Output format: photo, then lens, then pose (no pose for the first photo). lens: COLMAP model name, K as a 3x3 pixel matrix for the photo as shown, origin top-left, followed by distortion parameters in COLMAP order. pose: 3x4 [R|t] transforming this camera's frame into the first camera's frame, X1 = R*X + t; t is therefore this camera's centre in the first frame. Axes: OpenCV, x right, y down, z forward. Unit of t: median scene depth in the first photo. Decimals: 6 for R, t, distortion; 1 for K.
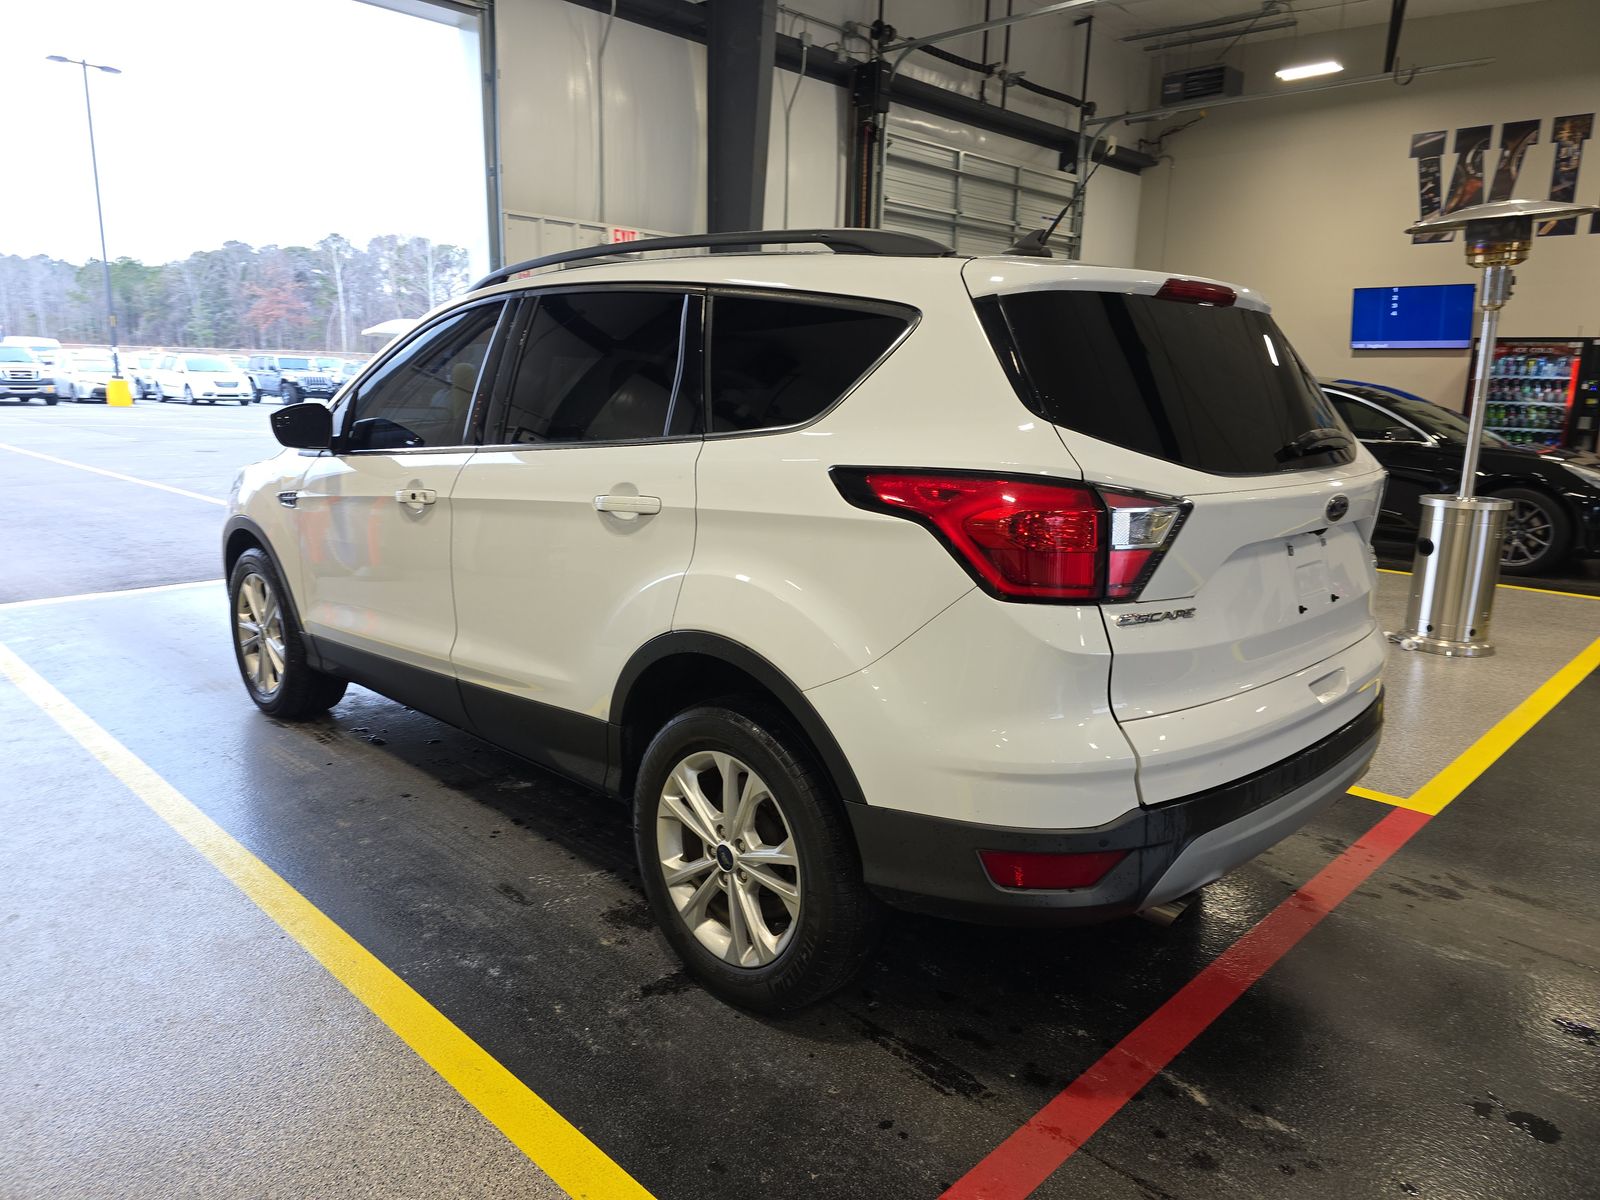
lens RADIAL K [[1068.3, 0, 761.8], [0, 1068.3, 571.3], [0, 0, 1]] dist [0.015718, -0.023069]
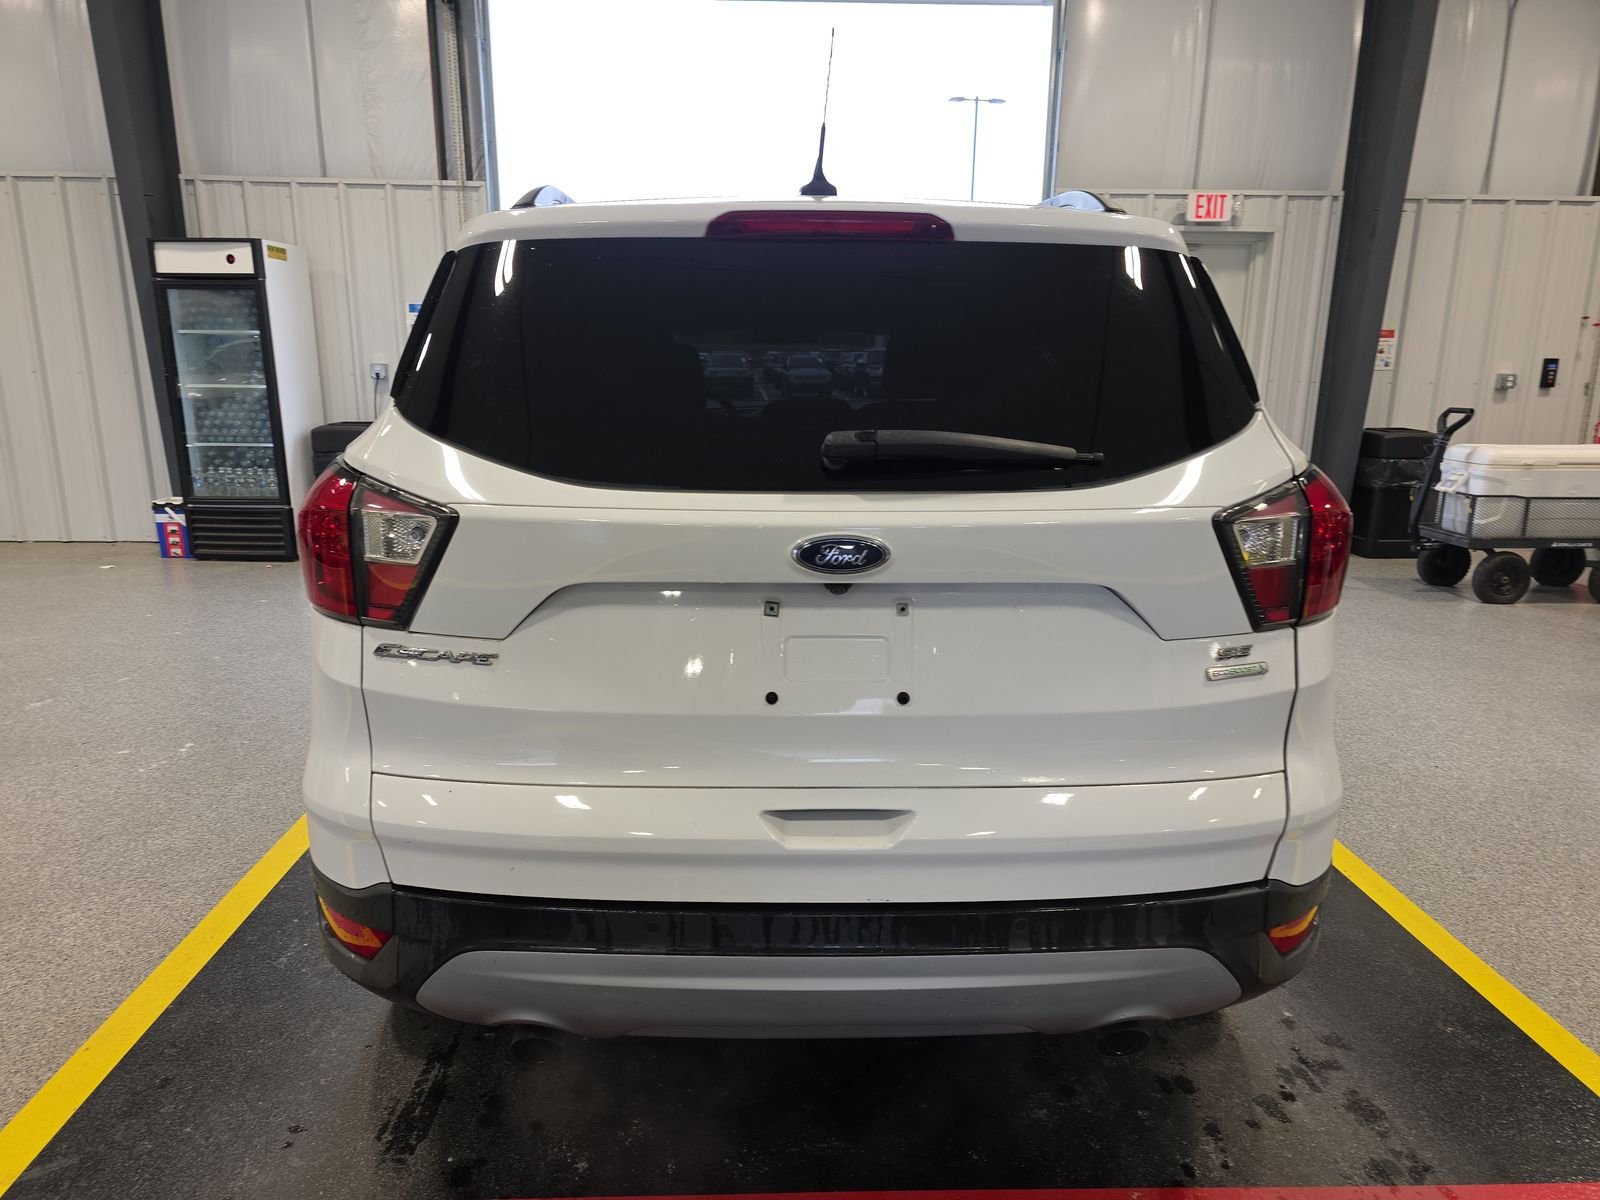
lens RADIAL K [[1068.3, 0, 806.9], [0, 1068.3, 591.1], [0, 0, 1]] dist [0.015718, -0.023069]
pose [[0.735560, 0.130393, -0.664793, 0.818843], [-0.116559, 0.991027, 0.065414, -0.065643], [0.667358, 0.029372, 0.744158, 0.451383]]
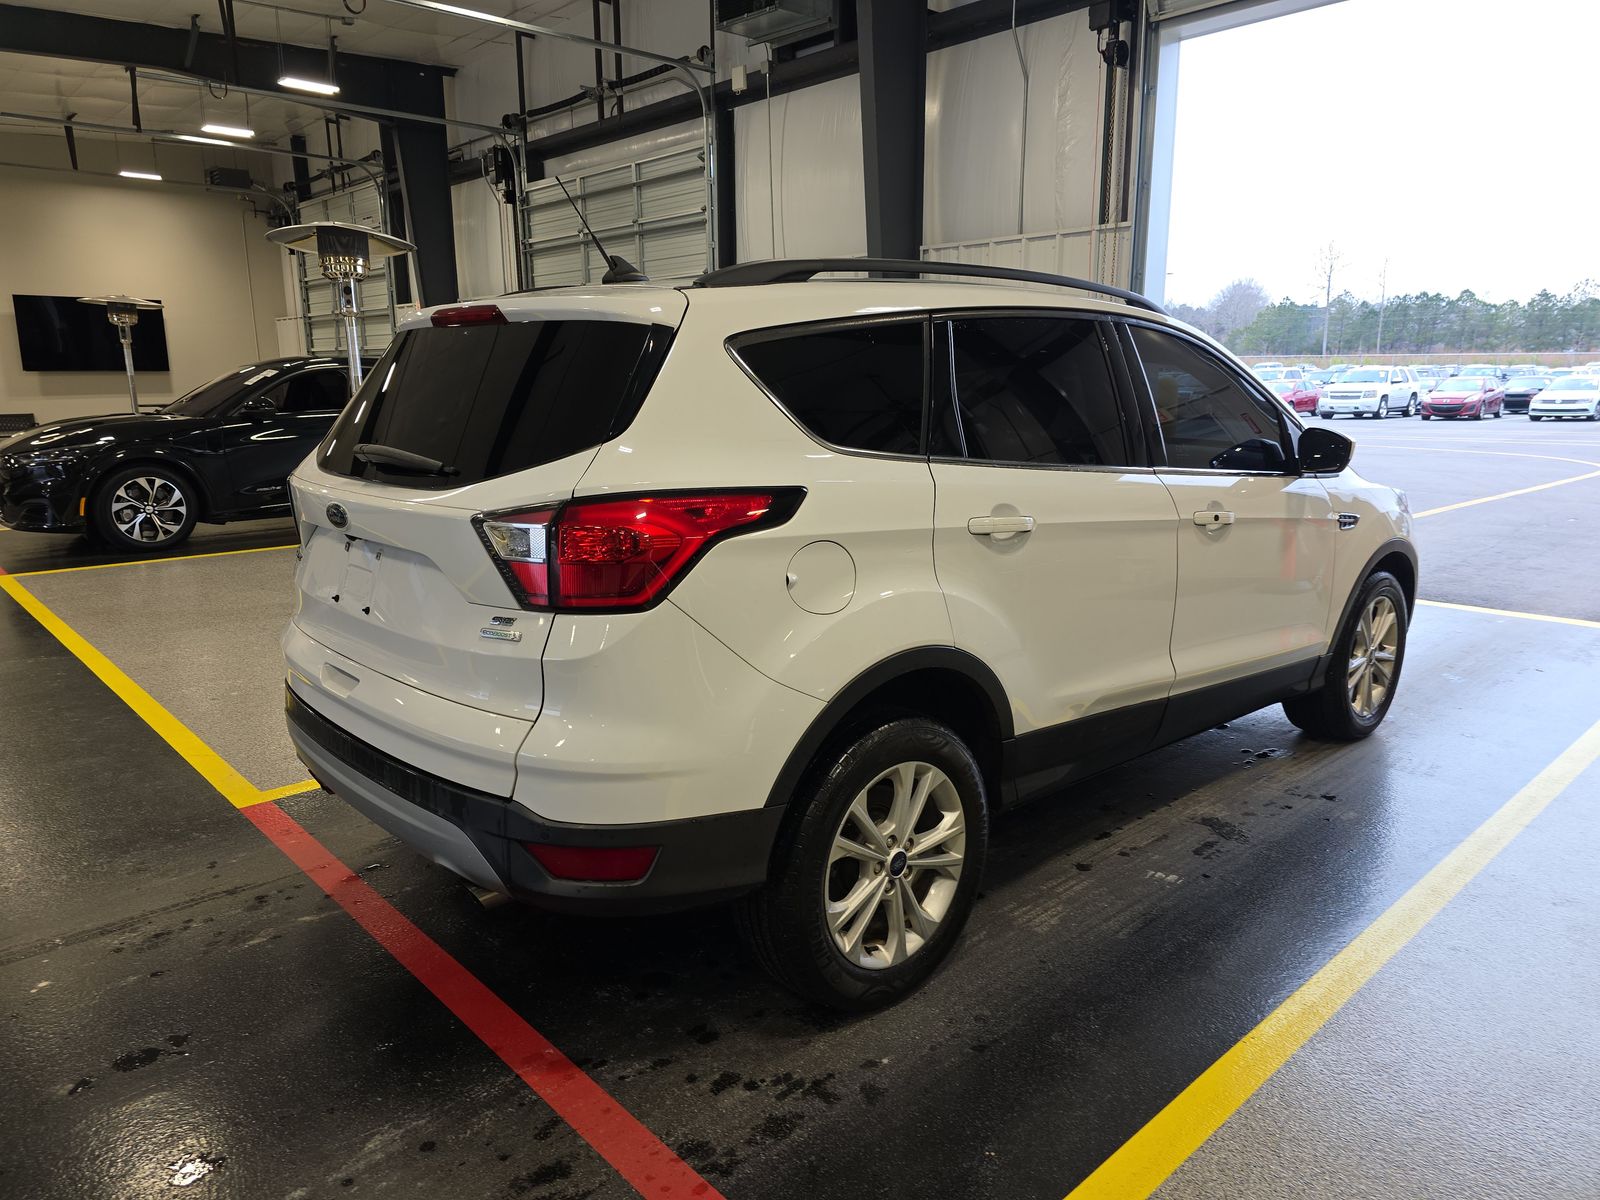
lens RADIAL K [[1068.3, 0, 776.0], [0, 1068.3, 589.0], [0, 0, 1]] dist [0.015718, -0.023069]
pose [[-0.039822, 0.169762, -0.984680, 1.379687], [-0.175124, 0.969023, 0.174145, -0.219004], [0.983741, 0.179376, -0.008860, 1.262003]]
